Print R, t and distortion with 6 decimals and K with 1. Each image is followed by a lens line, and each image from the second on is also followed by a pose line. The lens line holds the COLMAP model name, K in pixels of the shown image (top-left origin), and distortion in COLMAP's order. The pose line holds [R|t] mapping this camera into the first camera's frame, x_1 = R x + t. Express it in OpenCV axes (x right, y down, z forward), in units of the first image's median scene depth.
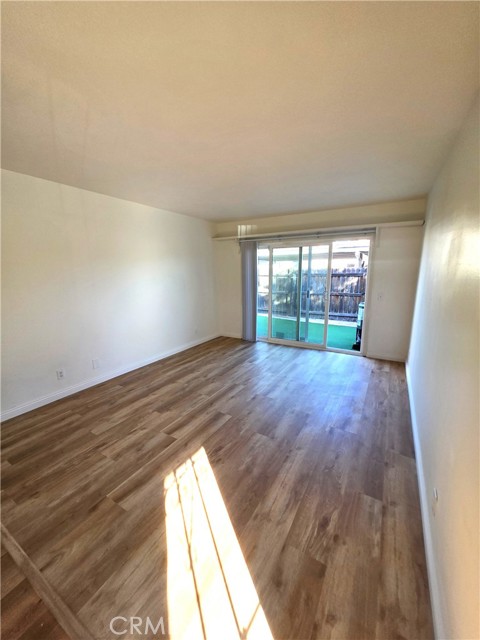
lens RADIAL K [[255.2, 0, 242.6], [0, 255.2, 322.5], [0, 0, 1]] dist [0.000611, 0.000229]
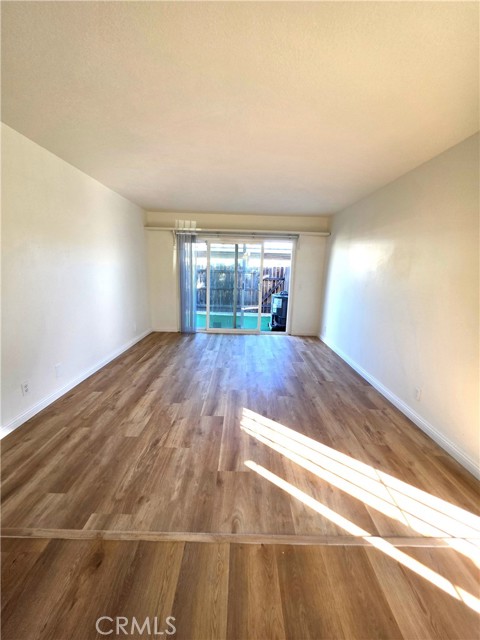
lens RADIAL K [[255.2, 0, 242.6], [0, 255.2, 322.5], [0, 0, 1]] dist [0.000611, 0.000229]
pose [[0.860019, -0.069846, 0.505459, -0.540373], [0.066179, 0.997489, 0.025235, 0.034261], [-0.505953, 0.011748, 0.862481, 0.028585]]
